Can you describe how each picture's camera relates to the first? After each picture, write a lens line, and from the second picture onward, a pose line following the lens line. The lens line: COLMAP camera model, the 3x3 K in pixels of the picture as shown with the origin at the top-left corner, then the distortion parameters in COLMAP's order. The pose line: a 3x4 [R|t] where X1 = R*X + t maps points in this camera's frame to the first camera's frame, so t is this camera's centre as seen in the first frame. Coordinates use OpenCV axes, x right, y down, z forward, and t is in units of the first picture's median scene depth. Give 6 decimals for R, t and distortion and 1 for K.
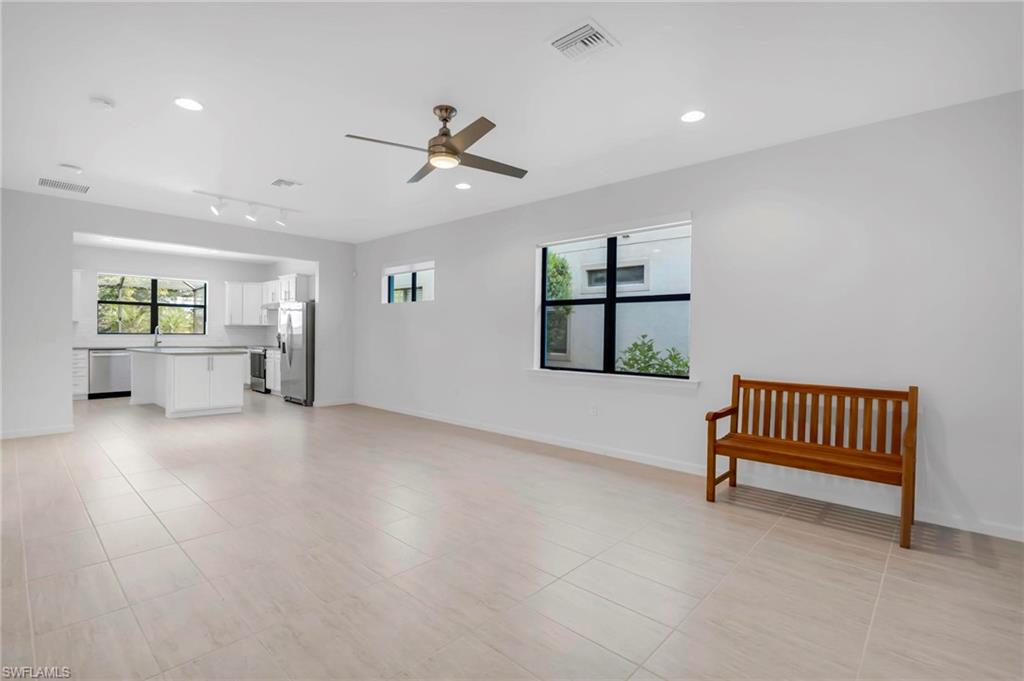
lens RADIAL K [[484.4, 0, 512.0], [0, 484.4, 340.5], [0, 0, 1]] dist [-0.003242, -0.000319]
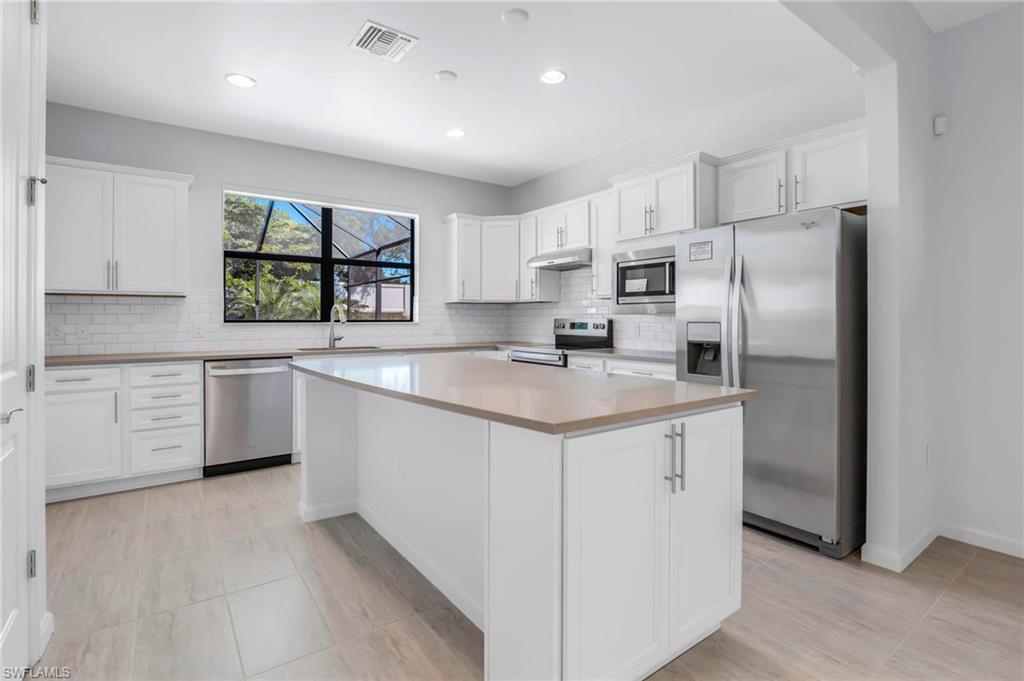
lens RADIAL K [[483.0, 0, 512.0], [0, 483.0, 322.9], [0, 0, 1]] dist [-0.025565, -0.000352]
pose [[0.983074, -0.008626, -0.183006, -0.478895], [0.007417, 0.999946, -0.007292, -0.007526], [0.183059, 0.005811, 0.983085, 0.571735]]
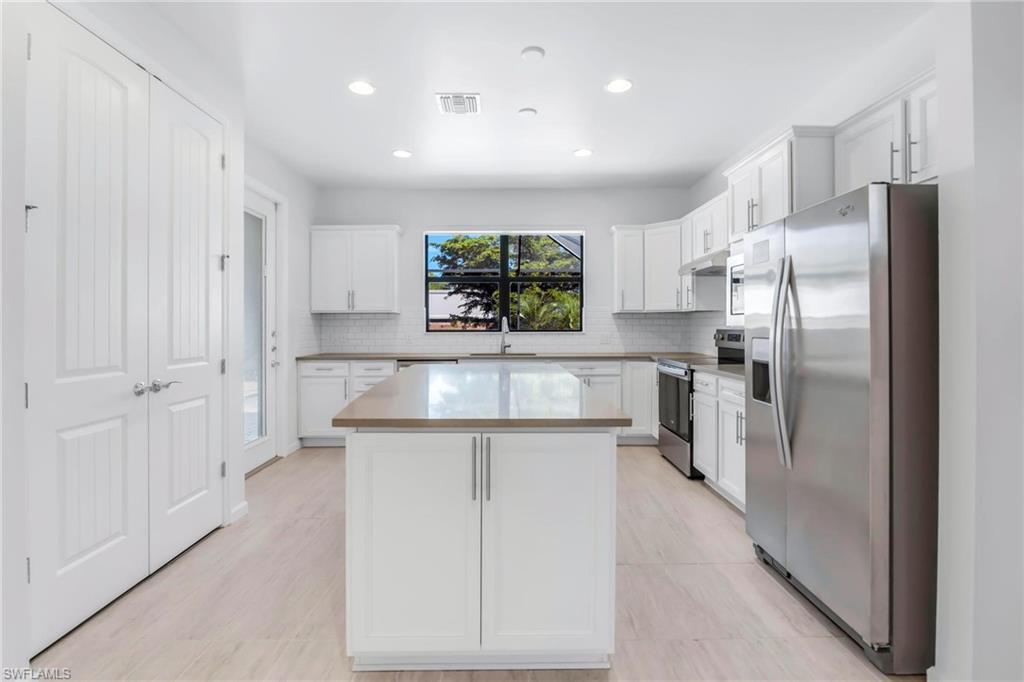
lens RADIAL K [[483.0, 0, 512.0], [0, 483.0, 323.4], [0, 0, 1]] dist [-0.025565, -0.000352]
pose [[0.694331, -0.014250, -0.719515, -0.329622], [0.000009, 0.999804, -0.019792, -0.011762], [0.719656, 0.013736, 0.694195, 0.623550]]
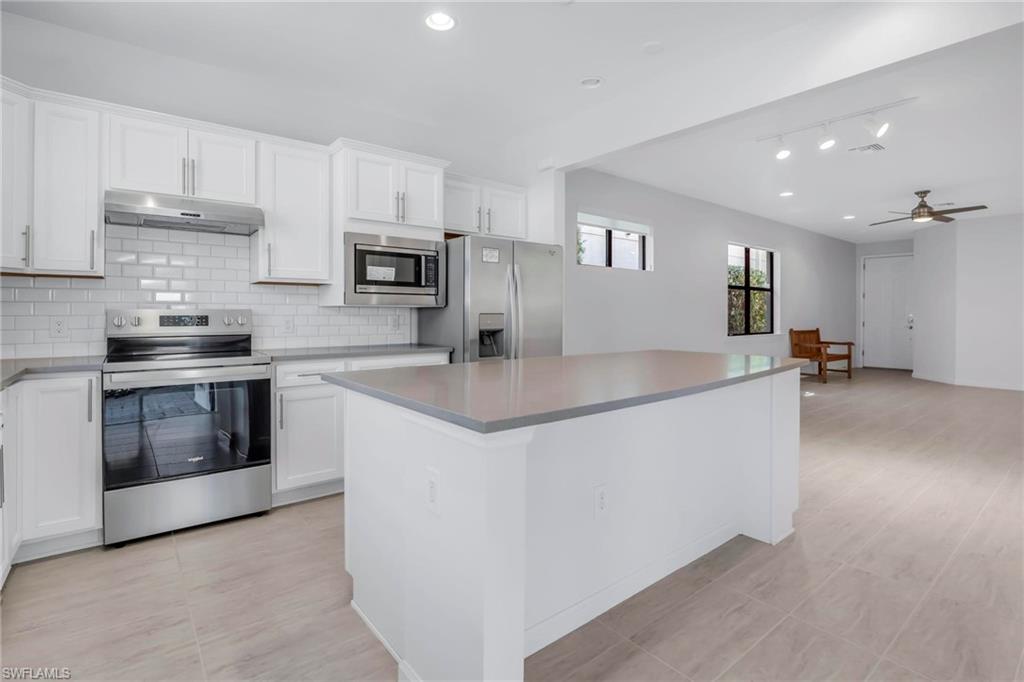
lens RADIAL K [[490.0, 0, 530.6], [0, 490.0, 312.0], [0, 0, 1]] dist [0.001000, 0.000174]
pose [[0.124218, -0.004550, 0.992245, -0.783101], [0.015006, 0.999884, 0.002706, -0.010939], [-0.992141, 0.014553, 0.124272, 0.812922]]
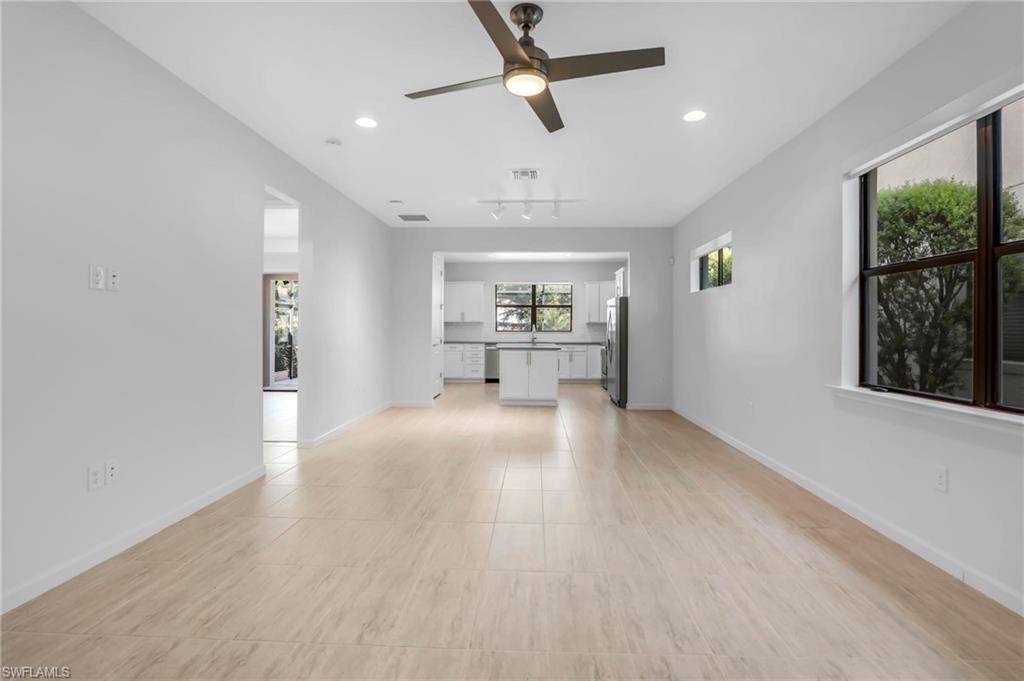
lens RADIAL K [[493.9, 0, 512.0], [0, 493.9, 330.6], [0, 0, 1]] dist [-0.002840, -0.000351]
pose [[0.651384, -0.005015, -0.758732, 0.139414], [-0.007292, 0.999891, -0.012869, 0.000558], [0.758713, 0.013915, 0.651276, 0.182538]]
